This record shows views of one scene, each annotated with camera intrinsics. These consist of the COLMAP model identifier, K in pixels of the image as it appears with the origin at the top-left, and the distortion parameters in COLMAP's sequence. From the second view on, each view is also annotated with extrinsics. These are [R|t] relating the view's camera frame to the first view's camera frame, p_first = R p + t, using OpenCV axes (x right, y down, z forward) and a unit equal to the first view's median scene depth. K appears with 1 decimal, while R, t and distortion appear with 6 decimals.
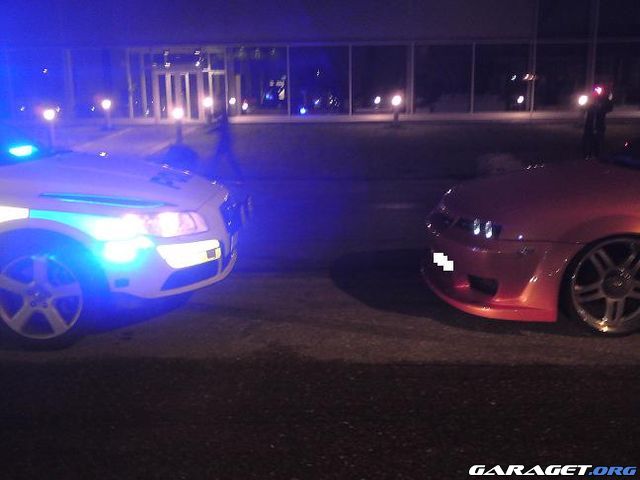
lens RADIAL K [[666.1, 0, 320.0], [0, 666.1, 240.0], [0, 0, 1]] dist [0.108952, -0.263891]
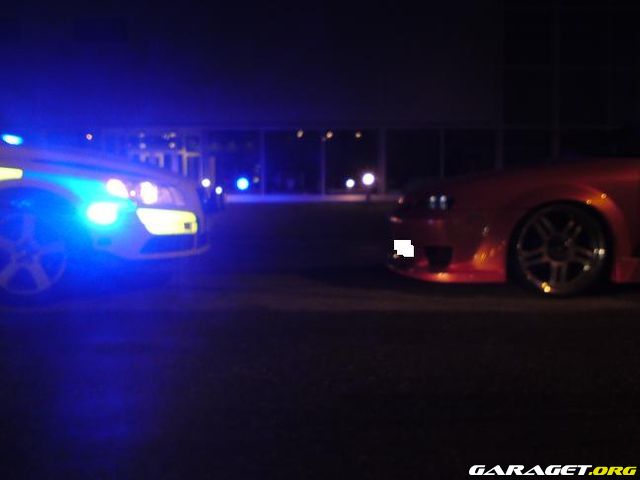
lens RADIAL K [[685.5, 0, 320.0], [0, 685.5, 240.0], [0, 0, 1]] dist [0.092365, -0.311492]
pose [[0.999230, 0.007944, 0.038414, 0.006591], [-0.002237, 0.989227, -0.146370, 0.204529], [-0.039163, 0.146172, 0.988484, -0.095063]]
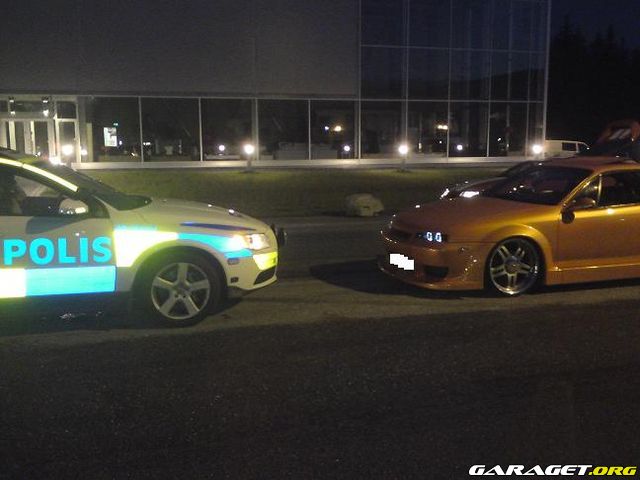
lens RADIAL K [[666.1, 0, 320.0], [0, 666.1, 240.0], [0, 0, 1]] dist [0.108952, -0.263891]
pose [[0.959863, -0.036220, 0.278119, -0.490516], [0.053897, 0.996965, -0.056175, 0.065766], [-0.275241, 0.068910, 0.958902, -0.506683]]
